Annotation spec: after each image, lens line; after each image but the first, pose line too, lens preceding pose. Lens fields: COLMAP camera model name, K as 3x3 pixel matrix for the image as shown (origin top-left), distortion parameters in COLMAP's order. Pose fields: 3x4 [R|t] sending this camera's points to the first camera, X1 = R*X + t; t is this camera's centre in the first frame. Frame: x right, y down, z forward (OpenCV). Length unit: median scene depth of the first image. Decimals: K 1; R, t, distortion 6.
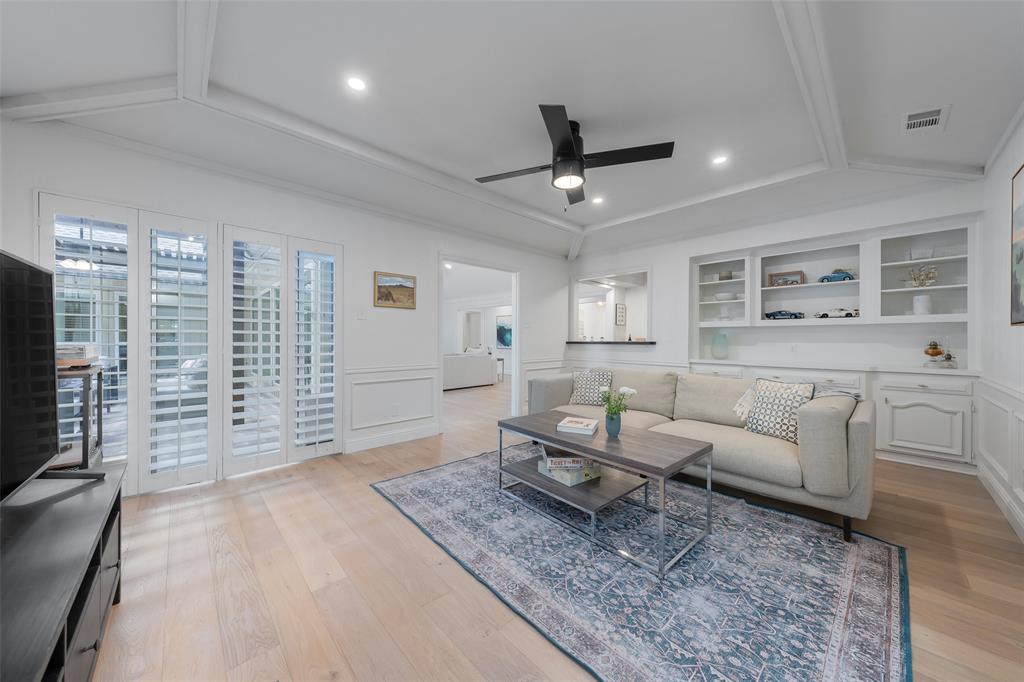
lens RADIAL K [[350.6, 0, 514.3], [0, 350.6, 340.1], [0, 0, 1]] dist [0.000604, 0.000133]
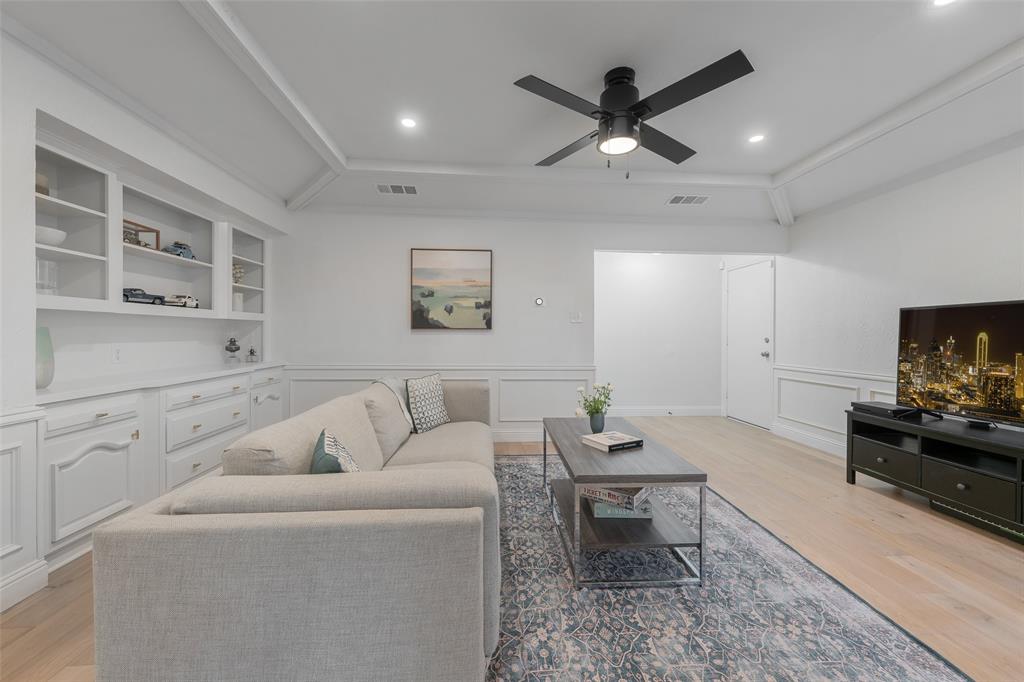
lens RADIAL K [[395.7, 0, 509.6], [0, 395.7, 336.4], [0, 0, 1]] dist [0.001405, 0.000113]
pose [[-0.773936, -0.011216, 0.633164, -0.217504], [-0.004841, 0.999919, 0.011795, -0.023169], [-0.633245, 0.006063, -0.773928, 1.737189]]
